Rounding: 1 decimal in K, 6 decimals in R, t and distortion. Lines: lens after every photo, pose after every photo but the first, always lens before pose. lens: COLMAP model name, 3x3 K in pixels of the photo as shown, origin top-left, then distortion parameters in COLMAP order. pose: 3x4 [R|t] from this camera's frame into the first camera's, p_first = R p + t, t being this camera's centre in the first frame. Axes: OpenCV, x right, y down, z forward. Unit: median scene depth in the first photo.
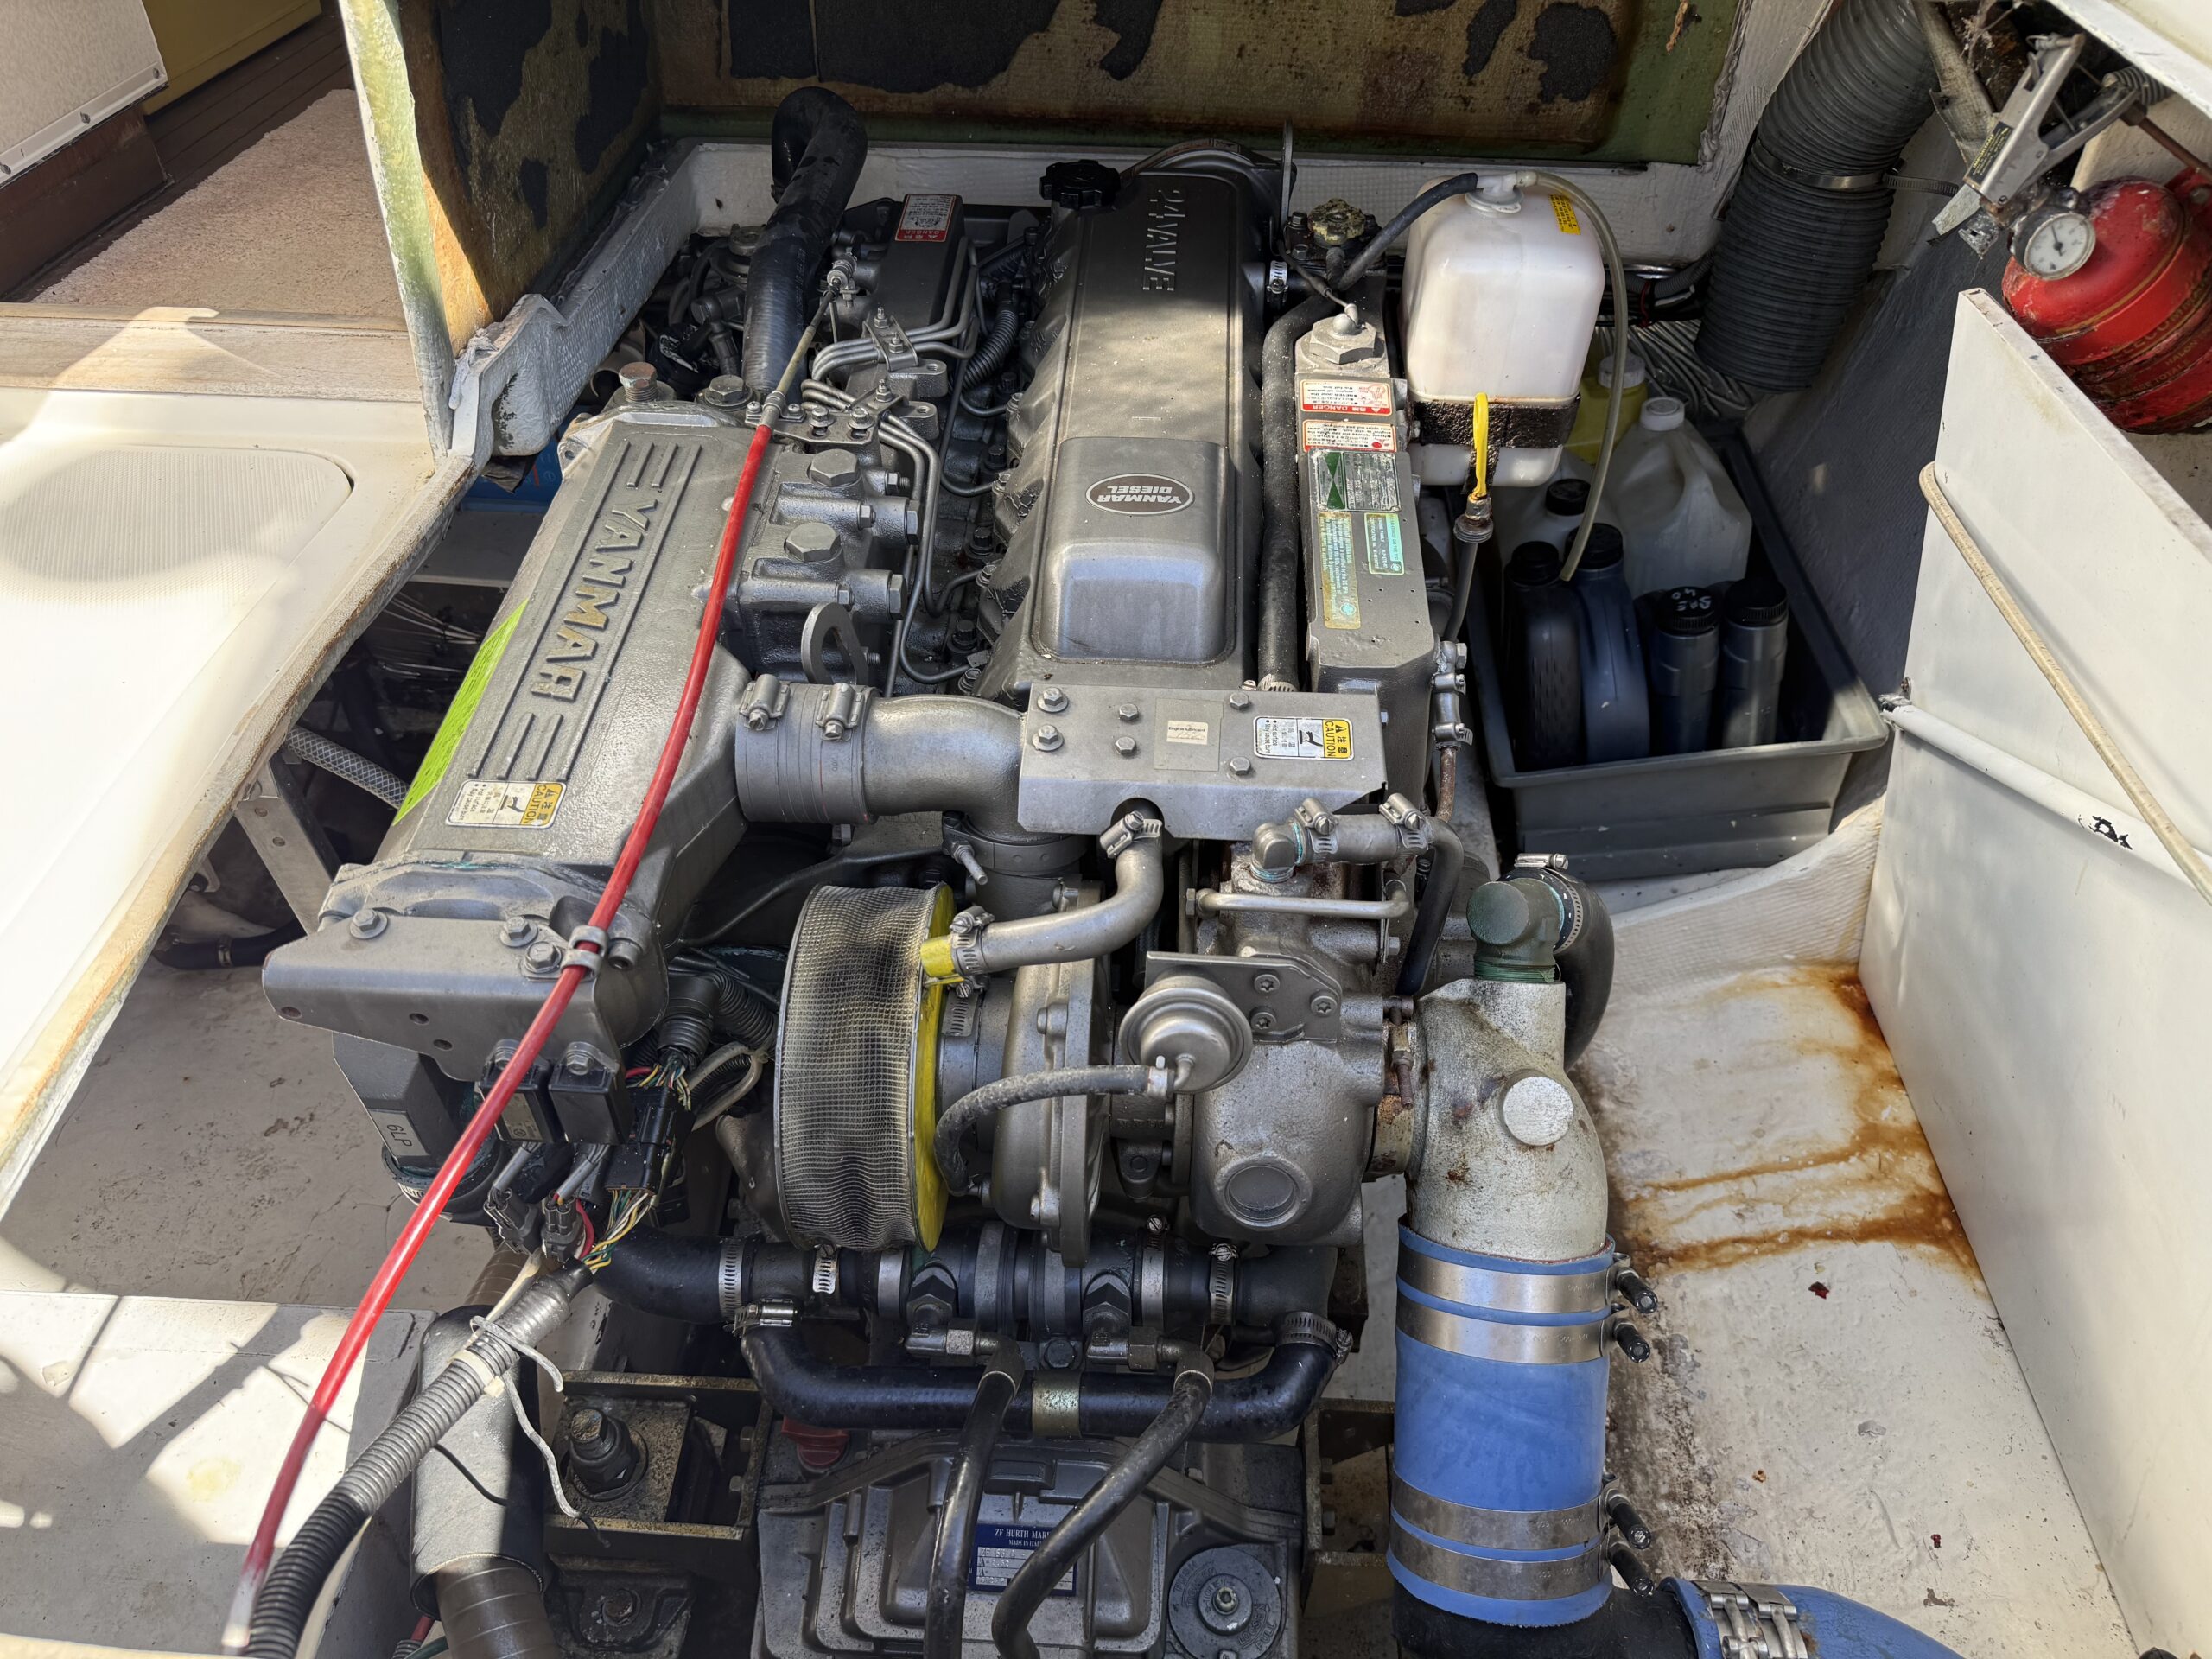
lens RADIAL K [[1572.3, 0, 1094.8], [0, 1572.3, 824.8], [0, 0, 1]] dist [0.039028, -0.055402]
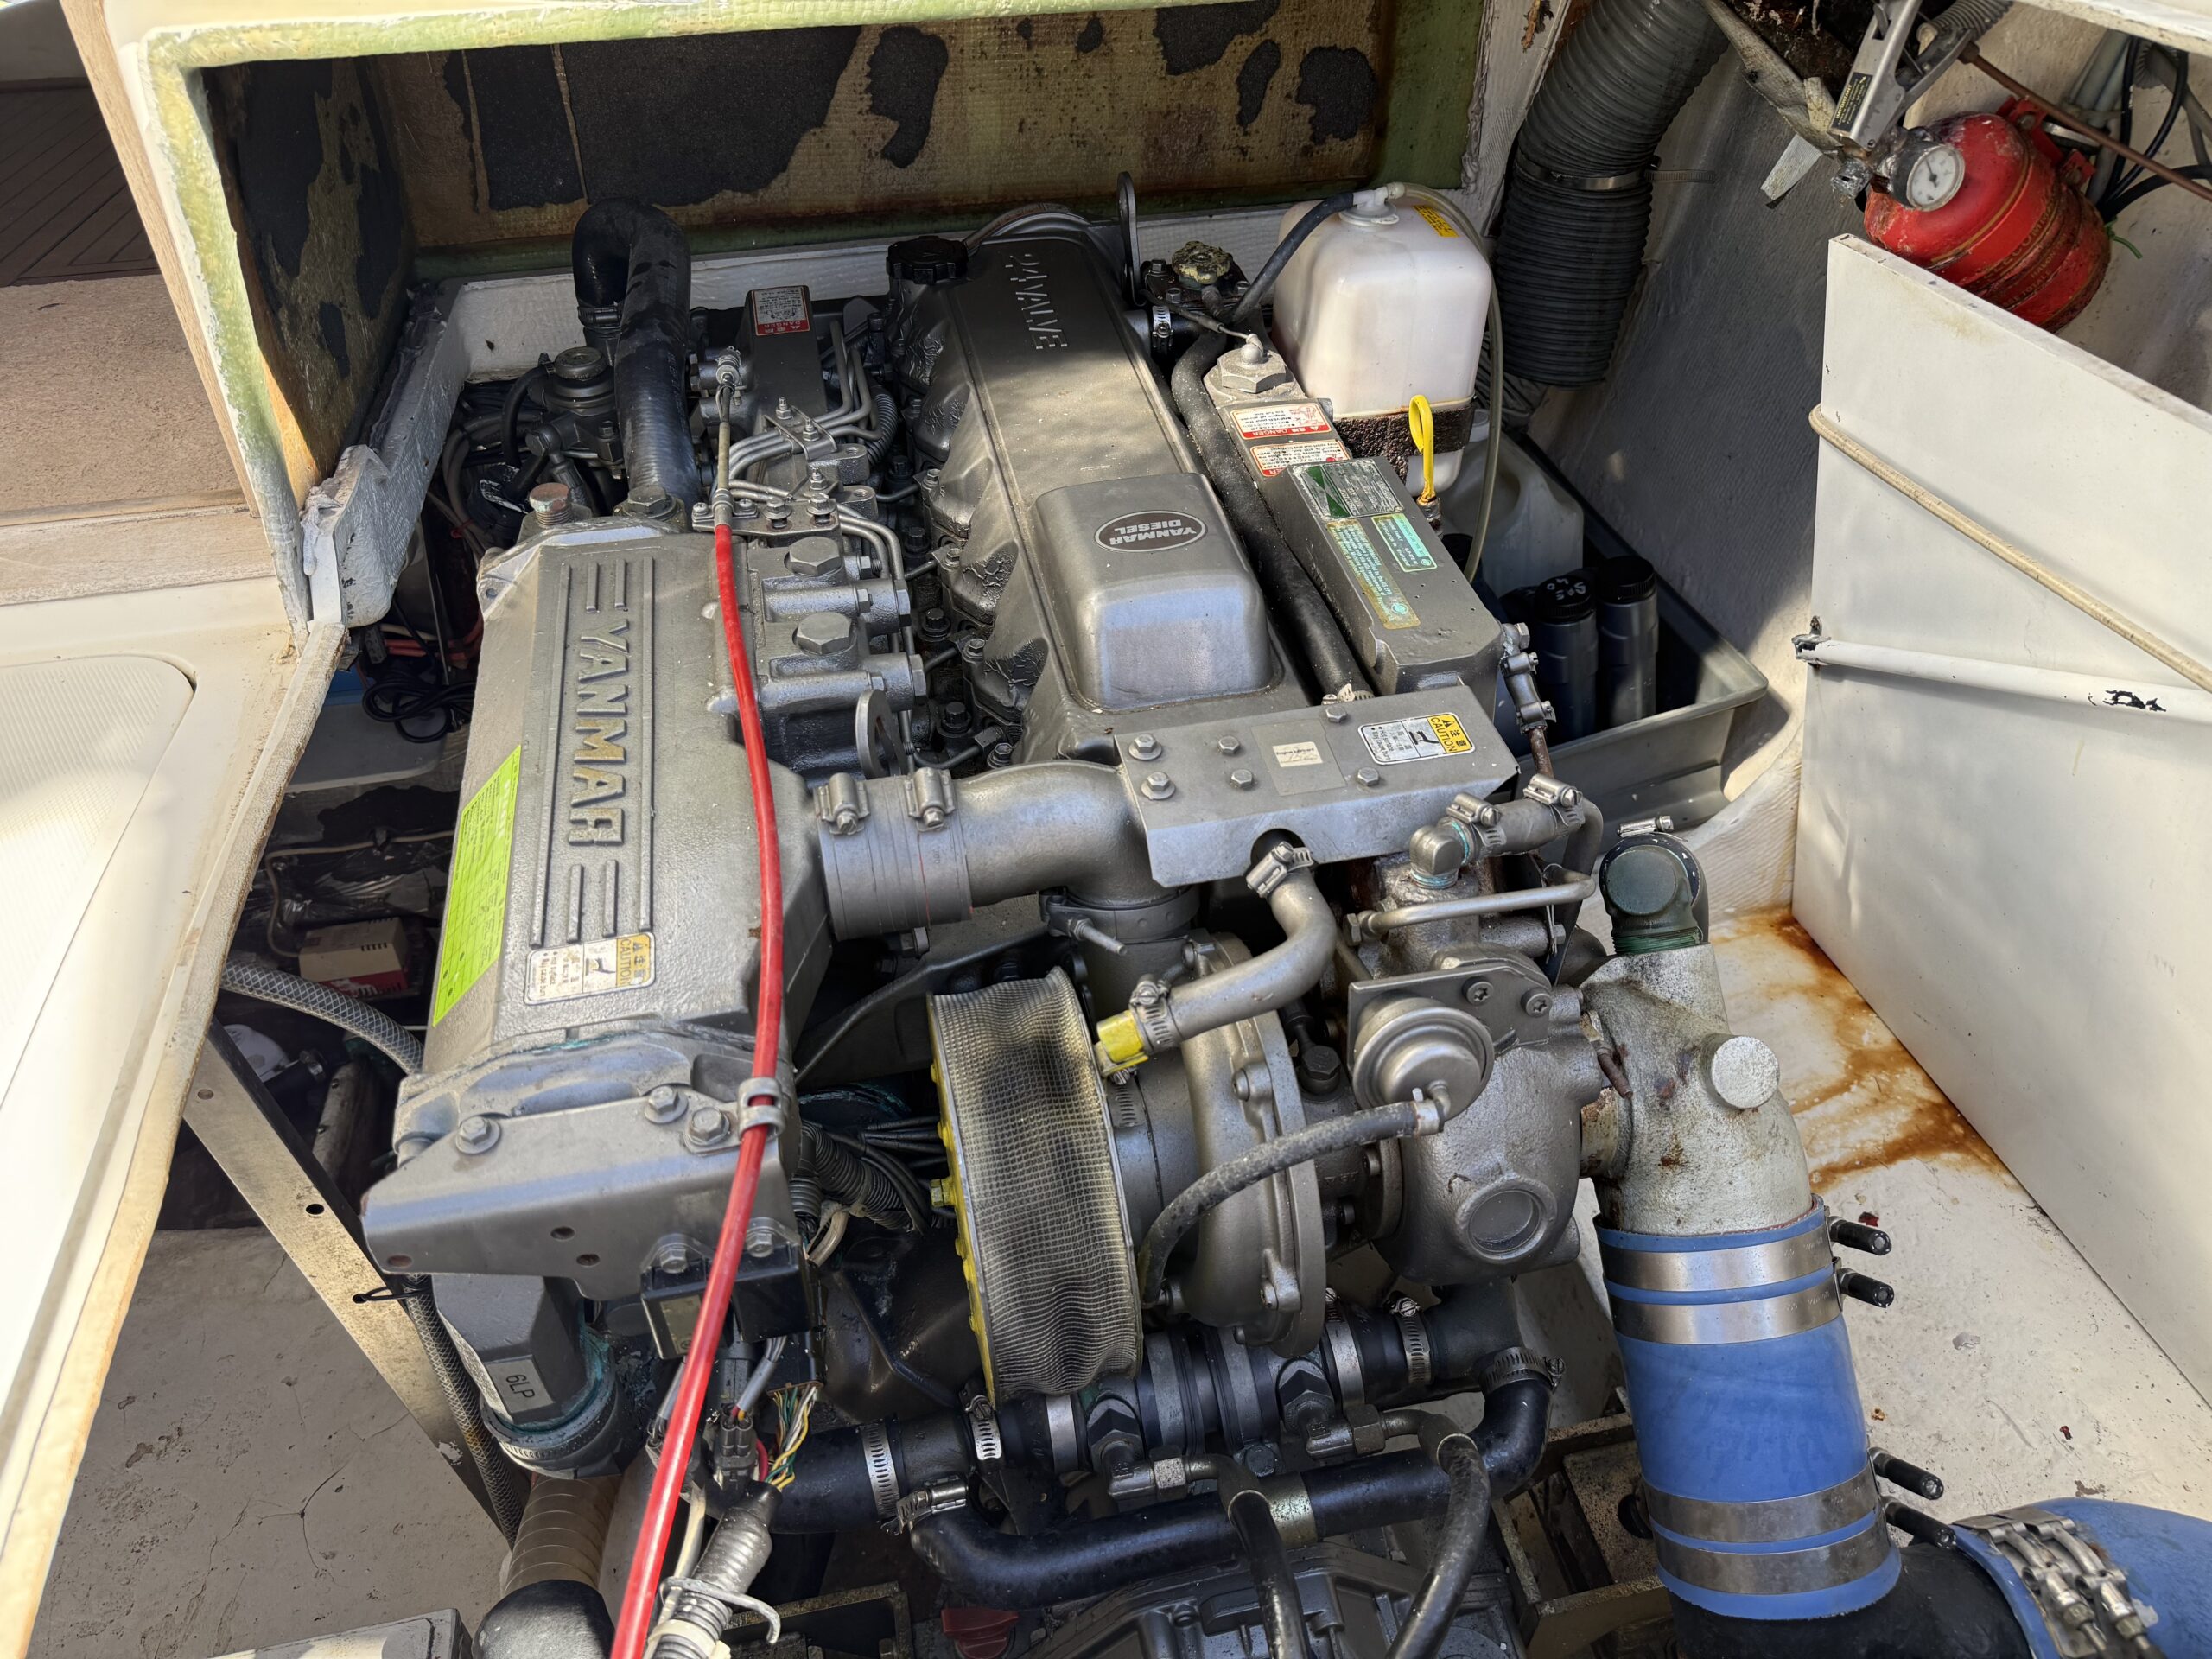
lens RADIAL K [[1572.3, 0, 1093.0], [0, 1572.3, 827.7], [0, 0, 1]] dist [0.039028, -0.055402]
pose [[0.967013, -0.181128, 0.179104, -0.199915], [0.193315, 0.979706, -0.052961, 0.008212], [-0.165876, 0.085837, 0.982404, 0.086256]]
